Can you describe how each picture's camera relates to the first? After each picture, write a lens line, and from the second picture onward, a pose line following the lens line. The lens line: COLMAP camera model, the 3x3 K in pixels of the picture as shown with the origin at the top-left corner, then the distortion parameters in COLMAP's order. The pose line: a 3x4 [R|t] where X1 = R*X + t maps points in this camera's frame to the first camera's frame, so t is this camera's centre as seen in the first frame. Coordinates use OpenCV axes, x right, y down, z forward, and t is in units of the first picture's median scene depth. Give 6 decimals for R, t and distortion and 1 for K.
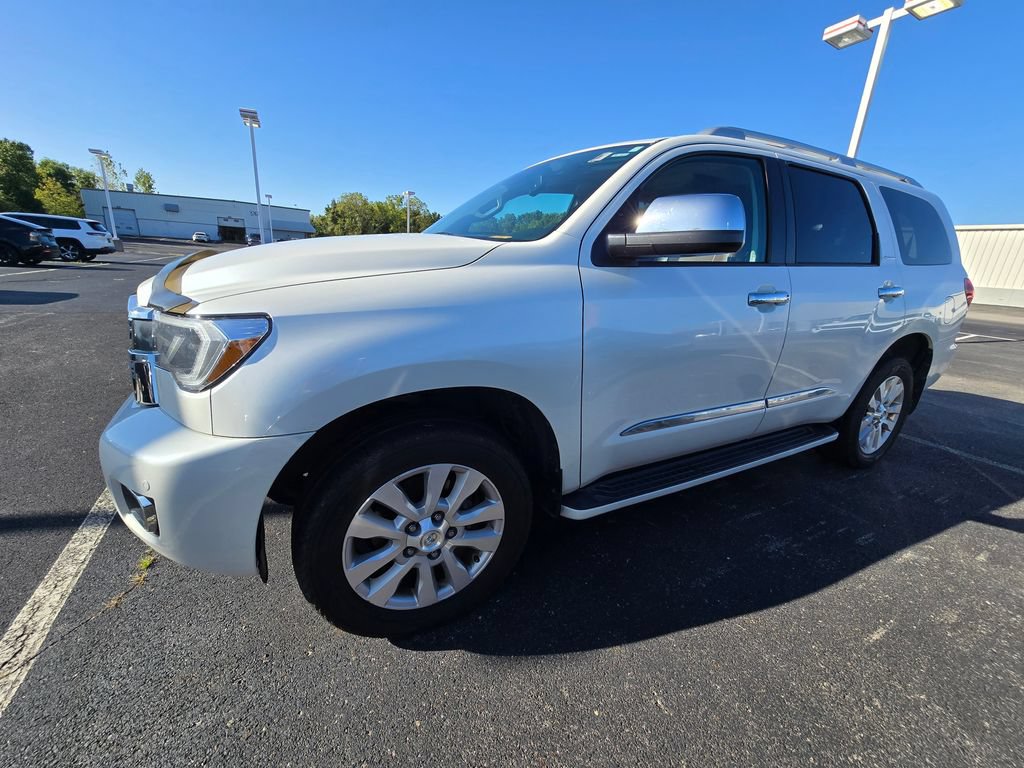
lens RADIAL K [[423.0, 0, 512.5], [0, 423.0, 389.8], [0, 0, 1]] dist [0.000351, 0.000478]
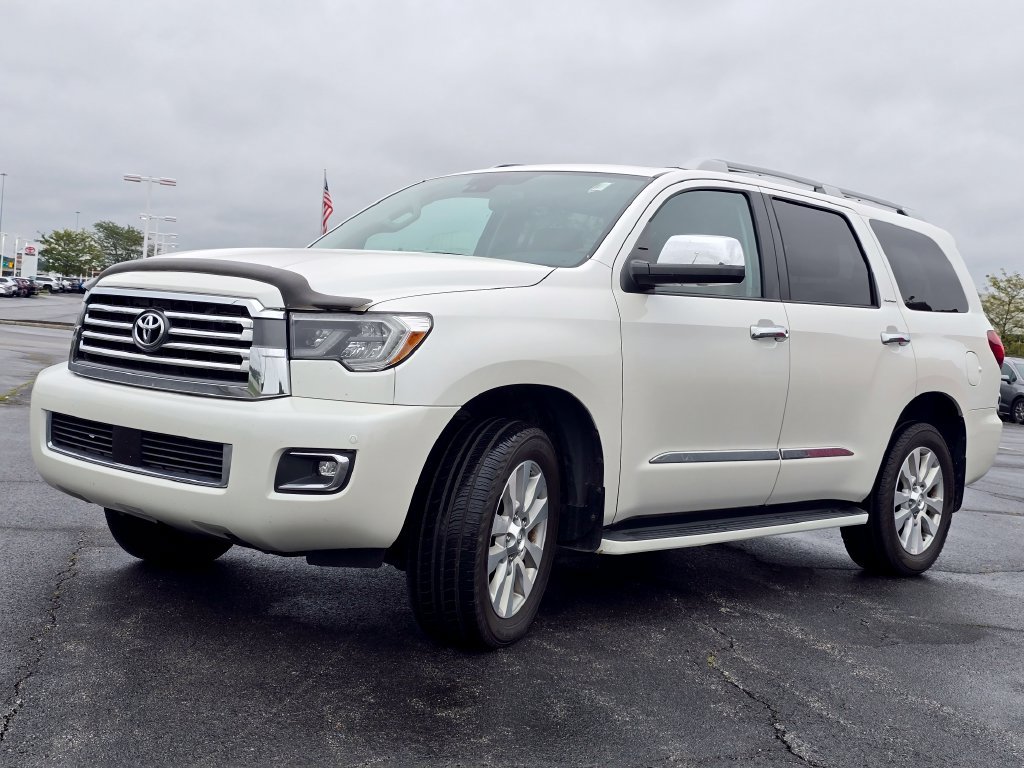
lens RADIAL K [[1419.7, 0, 512.0], [0, 1419.7, 384.0], [0, 0, 1]] dist [0.190897, -0.550555]
pose [[0.936248, 0.013577, 0.351077, -0.993422], [0.073624, 0.969486, -0.233831, 0.564985], [-0.343539, 0.244772, 0.906680, -1.574601]]
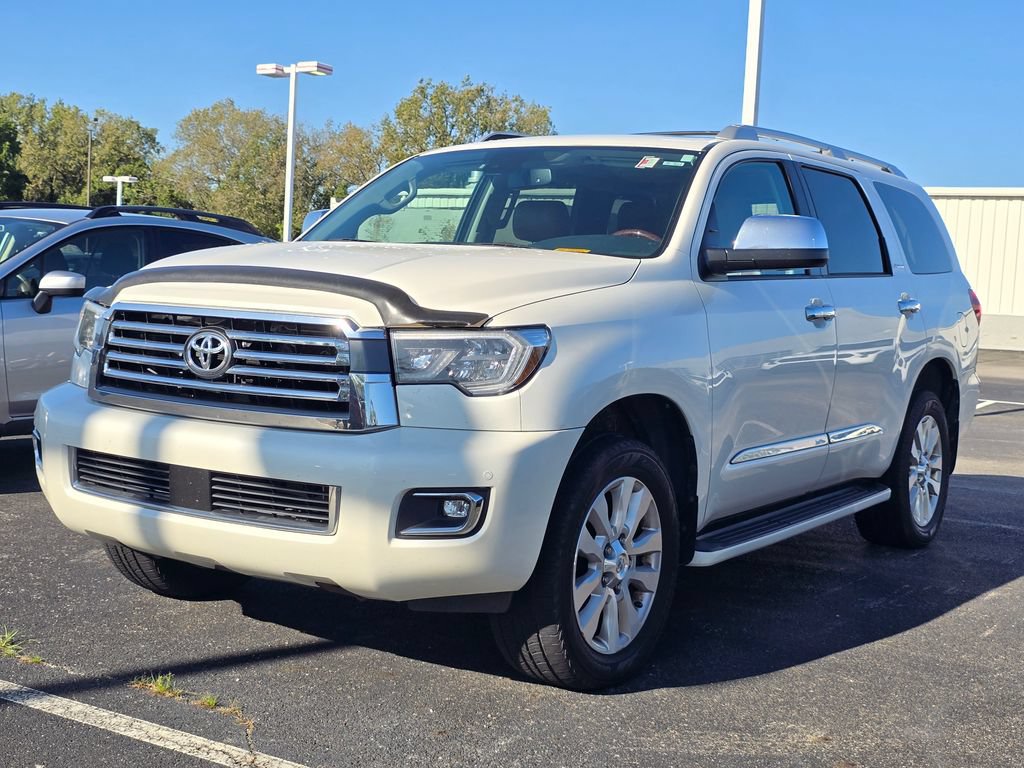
lens RADIAL K [[1419.7, 0, 512.0], [0, 1419.7, 384.0], [0, 0, 1]] dist [0.190897, -0.550555]
pose [[0.872854, -0.047109, 0.485702, -1.355436], [0.148311, 0.973855, -0.172075, 0.334134], [-0.464898, 0.222231, 0.857020, -1.185417]]
